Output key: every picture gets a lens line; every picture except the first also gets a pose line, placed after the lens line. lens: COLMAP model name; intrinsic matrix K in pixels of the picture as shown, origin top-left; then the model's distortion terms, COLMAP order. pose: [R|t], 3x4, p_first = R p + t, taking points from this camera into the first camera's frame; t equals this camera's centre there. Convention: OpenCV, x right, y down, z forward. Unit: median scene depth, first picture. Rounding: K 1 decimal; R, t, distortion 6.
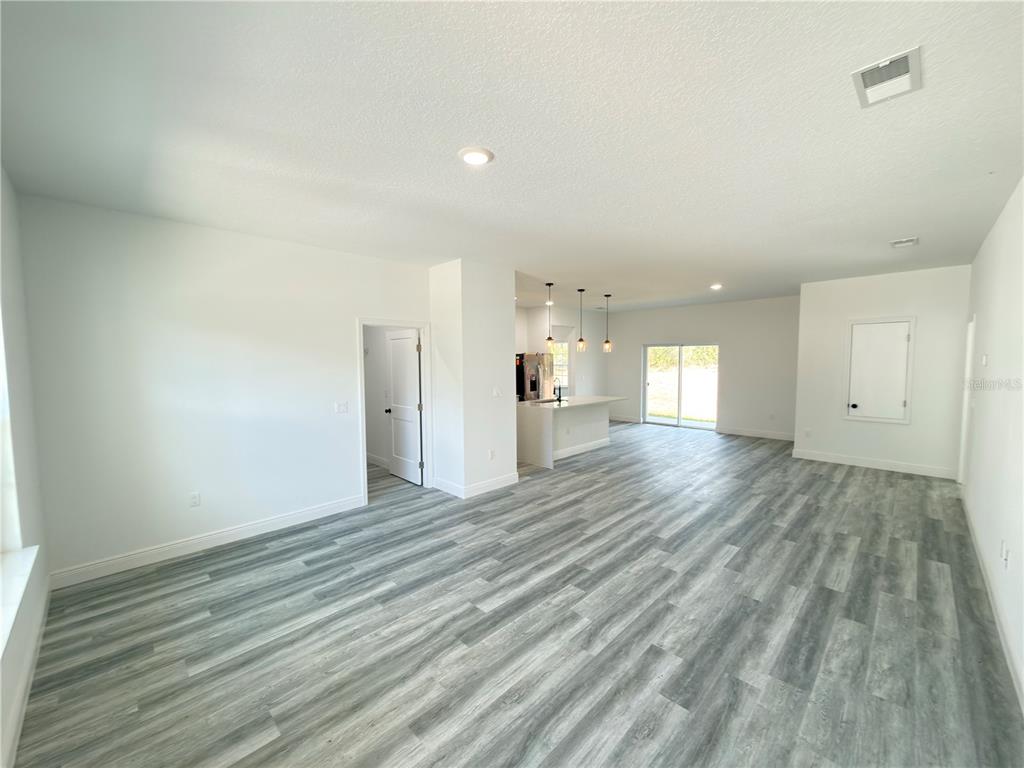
lens RADIAL K [[407.9, 0, 512.8], [0, 407.9, 383.6], [0, 0, 1]] dist [-0.000007, -0.000144]
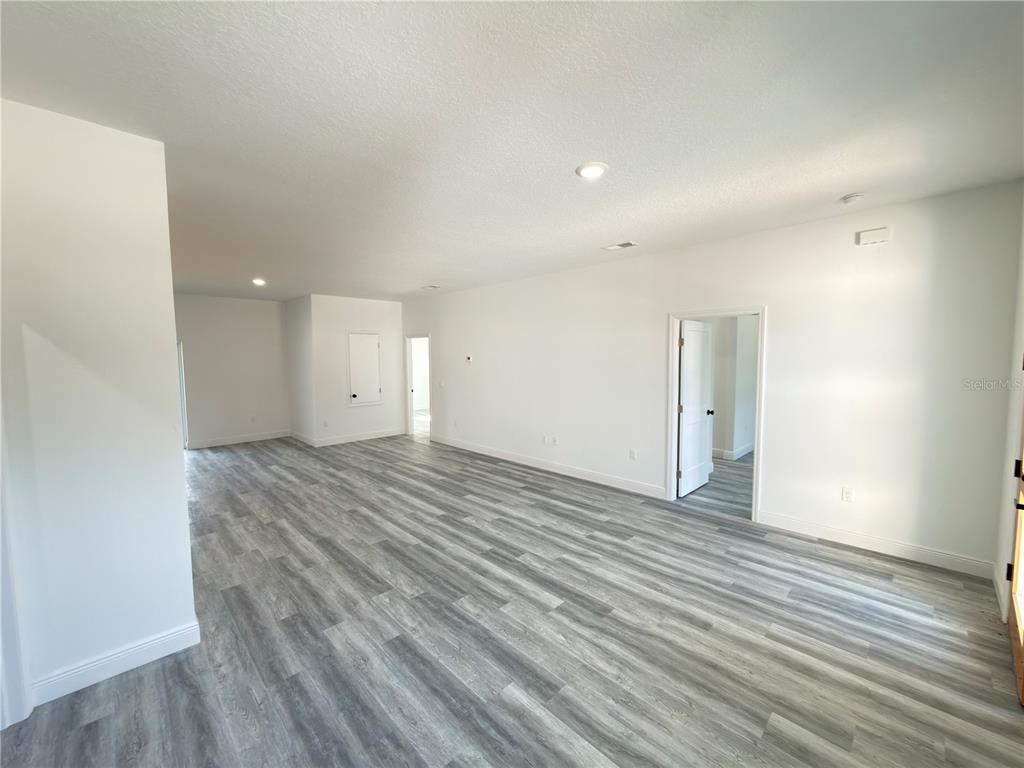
lens RADIAL K [[407.9, 0, 511.9], [0, 407.9, 384.3], [0, 0, 1]] dist [-0.000007, -0.000144]
pose [[0.011660, -0.058698, 0.998208, -0.793851], [0.068951, 0.995947, 0.057760, -0.039839], [-0.997552, 0.068154, 0.015660, 0.804988]]
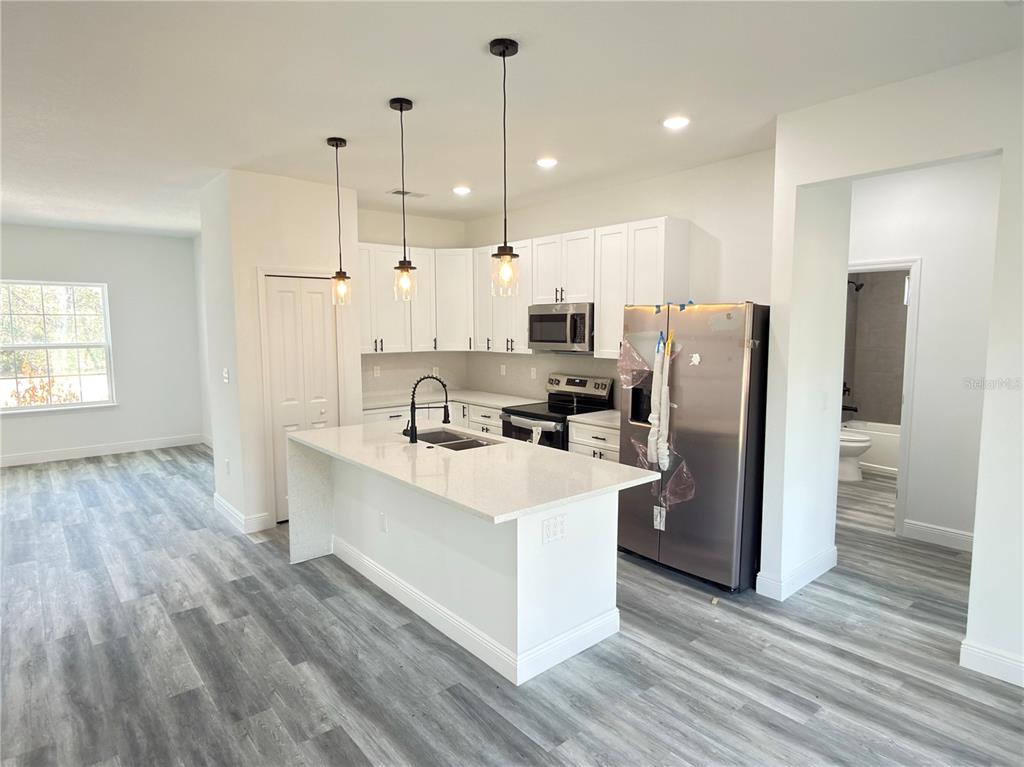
lens RADIAL K [[591.9, 0, 510.7], [0, 591.9, 380.9], [0, 0, 1]] dist [-0.003068, 0.003585]
pose [[-0.090973, 0.102266, -0.990588, 1.226980], [-0.056937, 0.992552, 0.107698, -0.140740], [0.994224, 0.066199, -0.084473, 2.206099]]
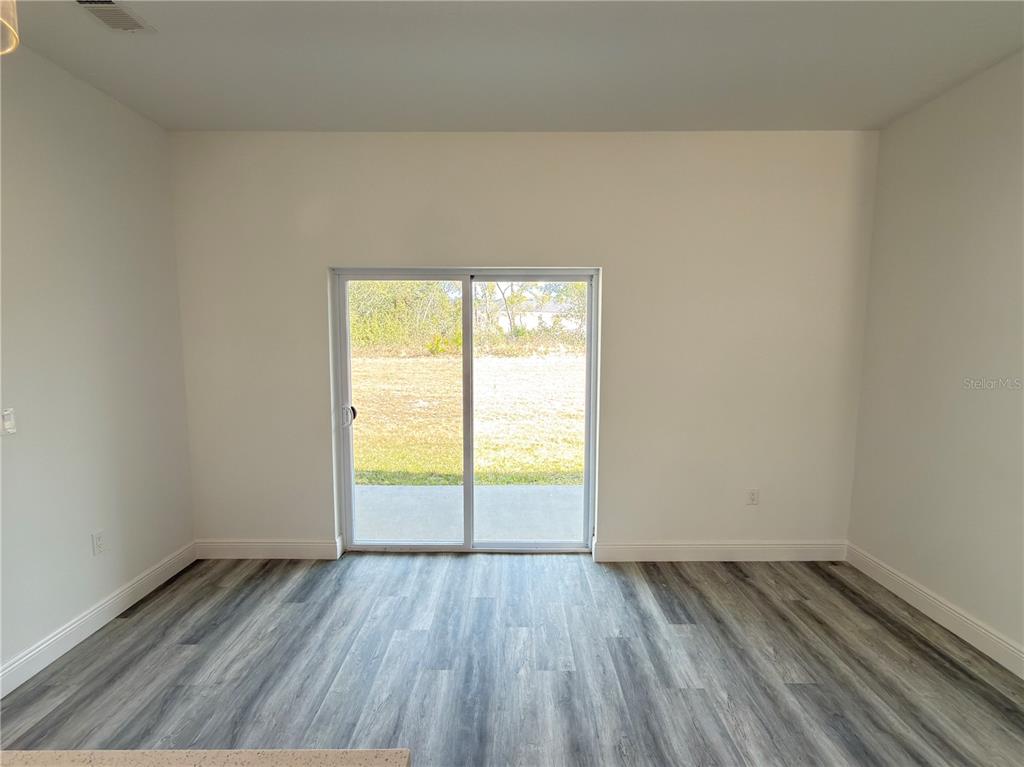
lens RADIAL K [[479.6, 0, 511.4], [0, 479.6, 391.4], [0, 0, 1]] dist [-0.002542, 0.001506]
pose [[0.710180, -0.072594, 0.700267, 0.514629], [0.038845, 0.997195, 0.063980, -0.089087], [-0.702947, -0.018235, 0.711008, 1.977741]]
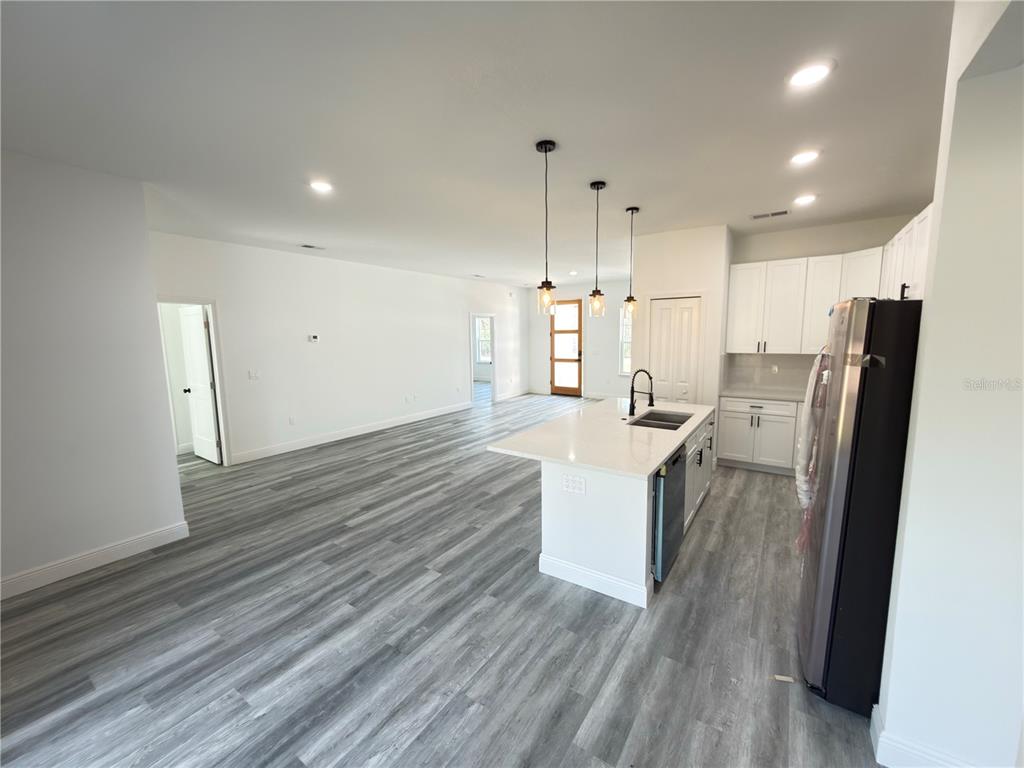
lens RADIAL K [[407.9, 0, 514.7], [0, 407.9, 387.1], [0, 0, 1]] dist [-0.000007, -0.000144]
pose [[-0.982224, 0.045263, -0.182176, 0.693605], [0.009271, 0.981007, 0.193750, -0.180750], [0.187486, 0.188617, -0.963988, 2.866867]]
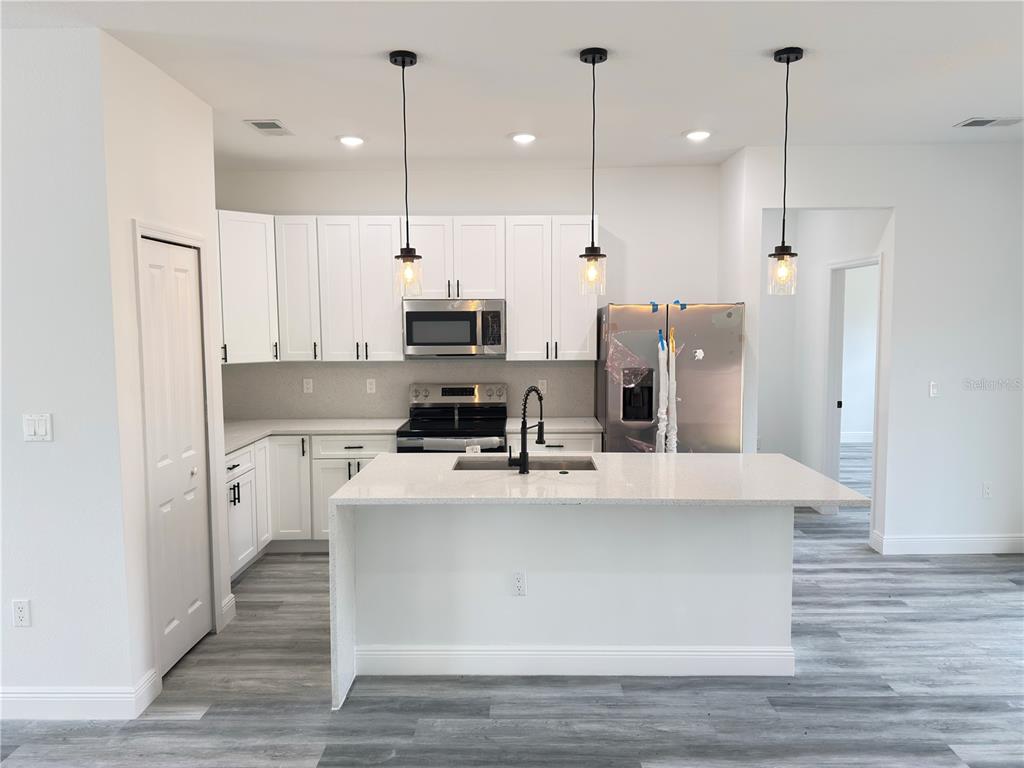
lens RADIAL K [[722.5, 0, 521.1], [0, 722.5, 362.1], [0, 0, 1]] dist [0.011169, -0.011299]
pose [[0.698952, 0.044653, -0.713773, 0.924248], [-0.043273, 0.998861, 0.020113, -0.084981], [0.713858, 0.016829, 0.700088, 1.256114]]
